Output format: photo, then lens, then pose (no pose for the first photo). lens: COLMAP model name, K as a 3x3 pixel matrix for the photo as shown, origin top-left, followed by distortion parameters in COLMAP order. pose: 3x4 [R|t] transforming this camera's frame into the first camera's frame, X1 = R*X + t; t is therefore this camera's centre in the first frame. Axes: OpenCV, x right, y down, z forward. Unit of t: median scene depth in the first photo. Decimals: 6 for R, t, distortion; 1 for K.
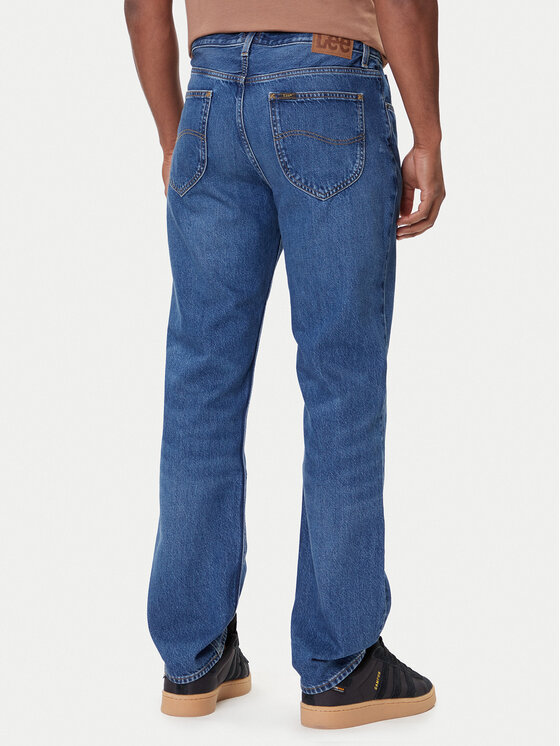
lens RADIAL K [[1595.8, 0, 279.3], [0, 1595.8, 372.8], [0, 0, 1]] dist [-0.002169, 0.000000]
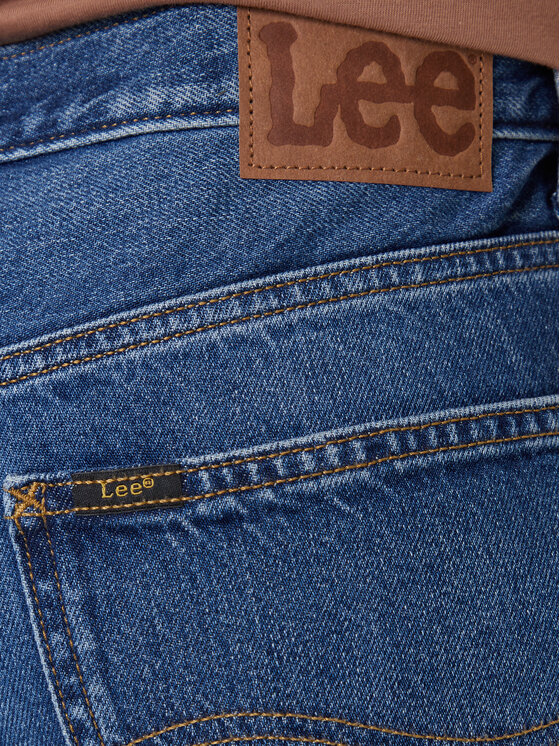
lens RADIAL K [[1460.9, 0, 280.9], [0, 1460.9, 373.3], [0, 0, 1]] dist [0.009733, 0.000000]
pose [[0.987525, -0.137677, 0.076411, 0.010438], [0.134241, 0.989764, 0.048435, -0.188602], [-0.082298, -0.037574, 0.995899, 0.857242]]
